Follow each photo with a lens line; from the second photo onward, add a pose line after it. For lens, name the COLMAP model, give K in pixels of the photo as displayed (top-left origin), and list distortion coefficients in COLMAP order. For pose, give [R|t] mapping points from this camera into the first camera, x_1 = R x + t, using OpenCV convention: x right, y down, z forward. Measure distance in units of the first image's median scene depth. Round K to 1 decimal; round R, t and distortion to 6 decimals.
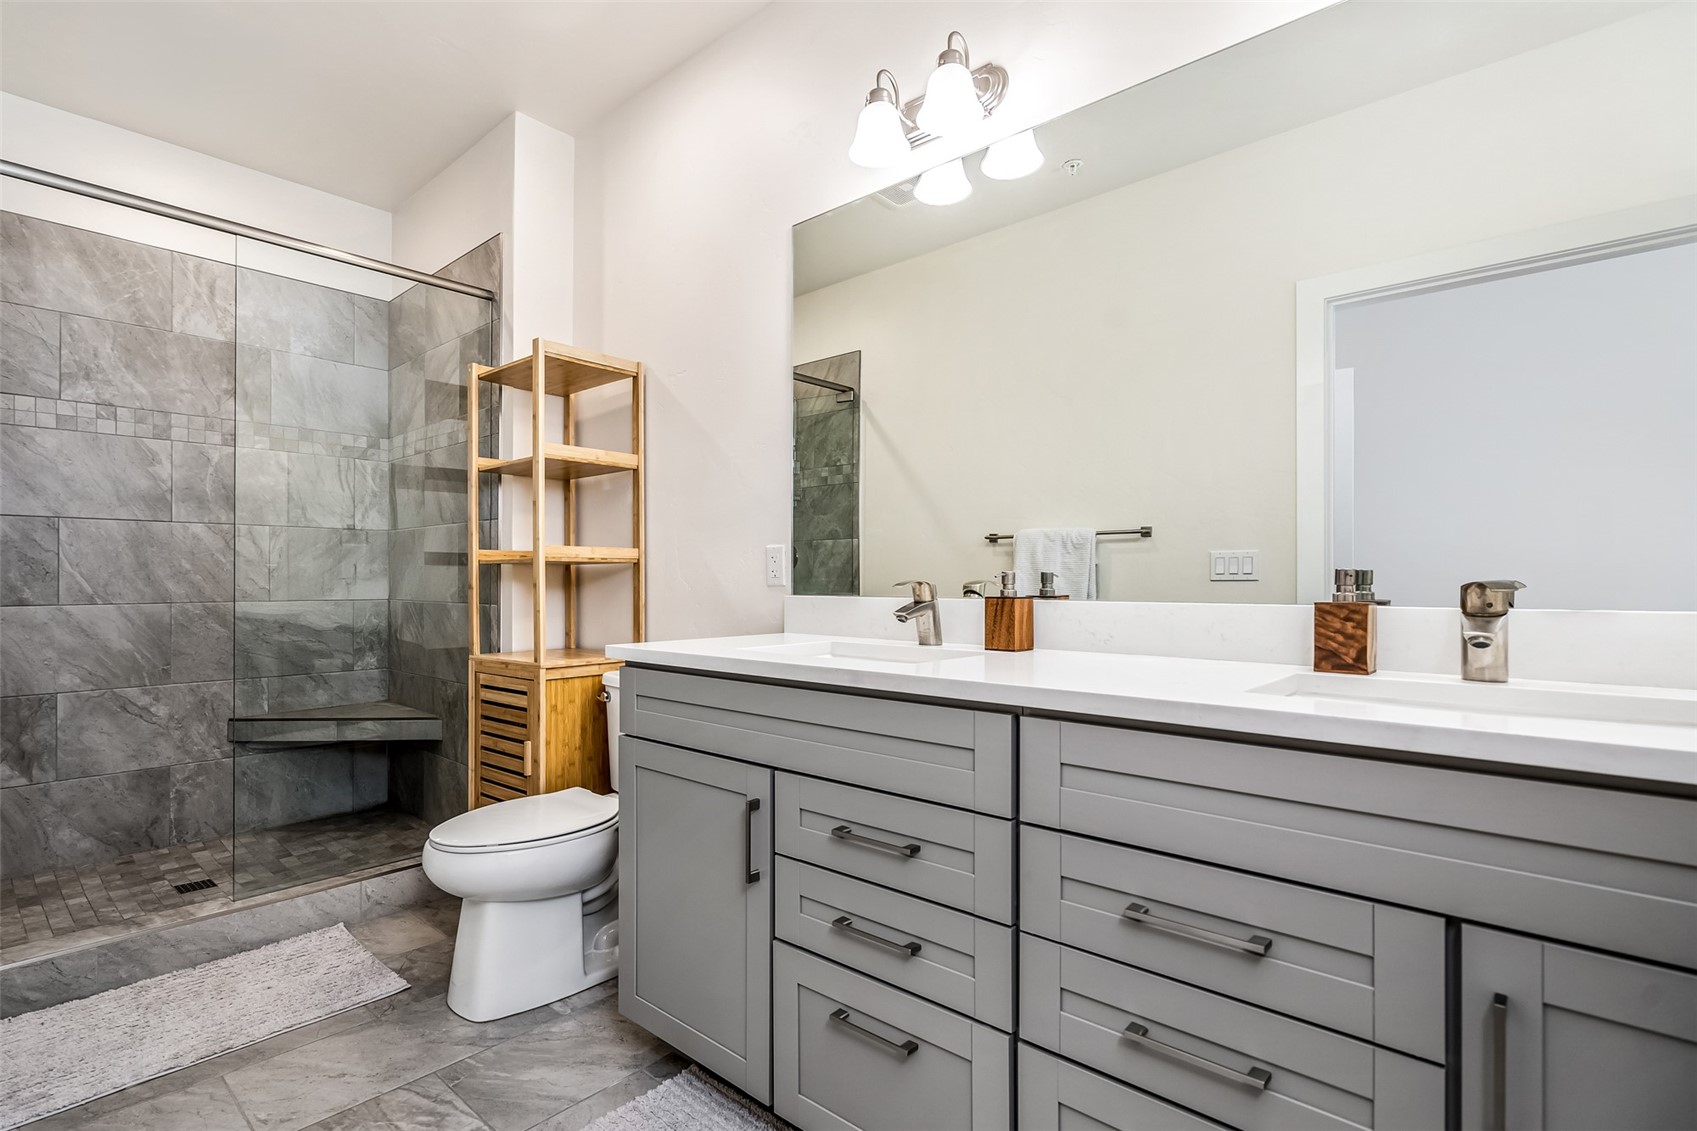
lens RADIAL K [[778.4, 0, 848.5], [0, 778.4, 565.5], [0, 0, 1]] dist [0.001822, 0.000343]
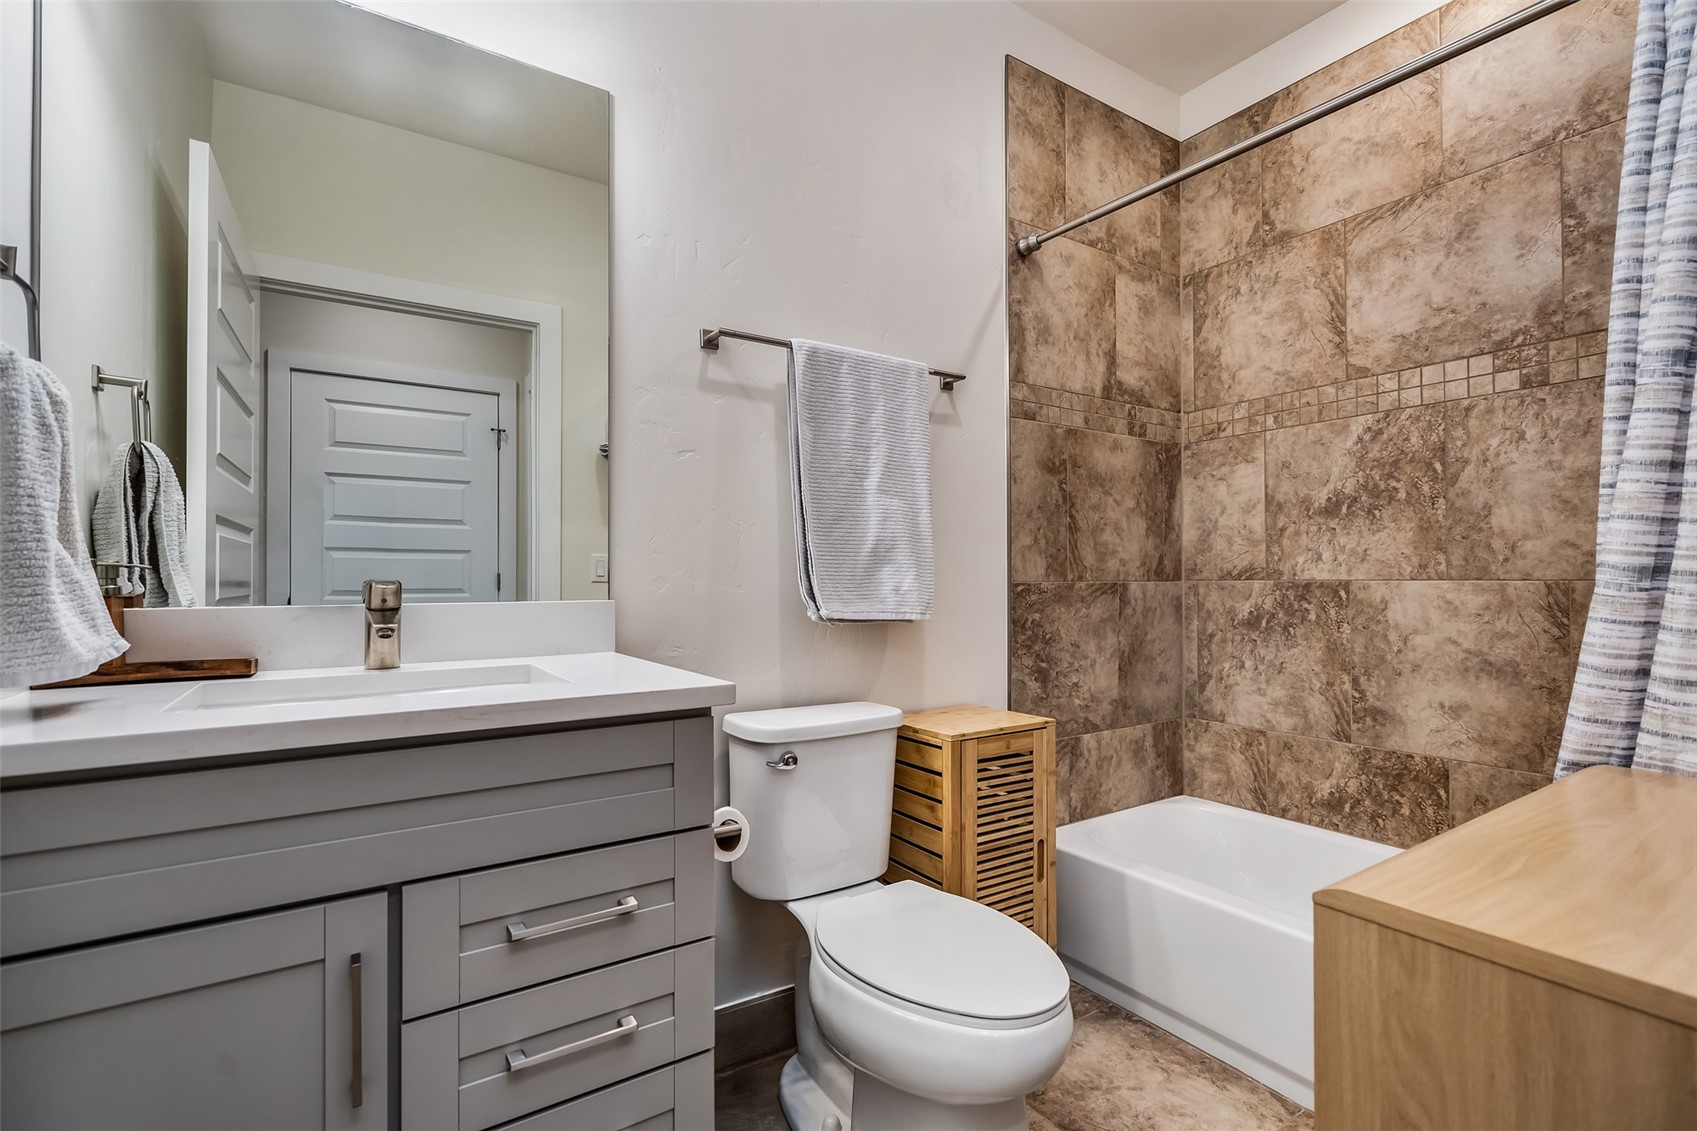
lens RADIAL K [[778.4, 0, 848.5], [0, 778.4, 565.5], [0, 0, 1]] dist [0.001822, 0.000343]
pose [[0.255811, 0.009055, 0.966684, -0.126186], [-0.011619, 0.999913, -0.006292, 0.001142], [-0.966657, -0.009623, 0.255894, 0.108043]]
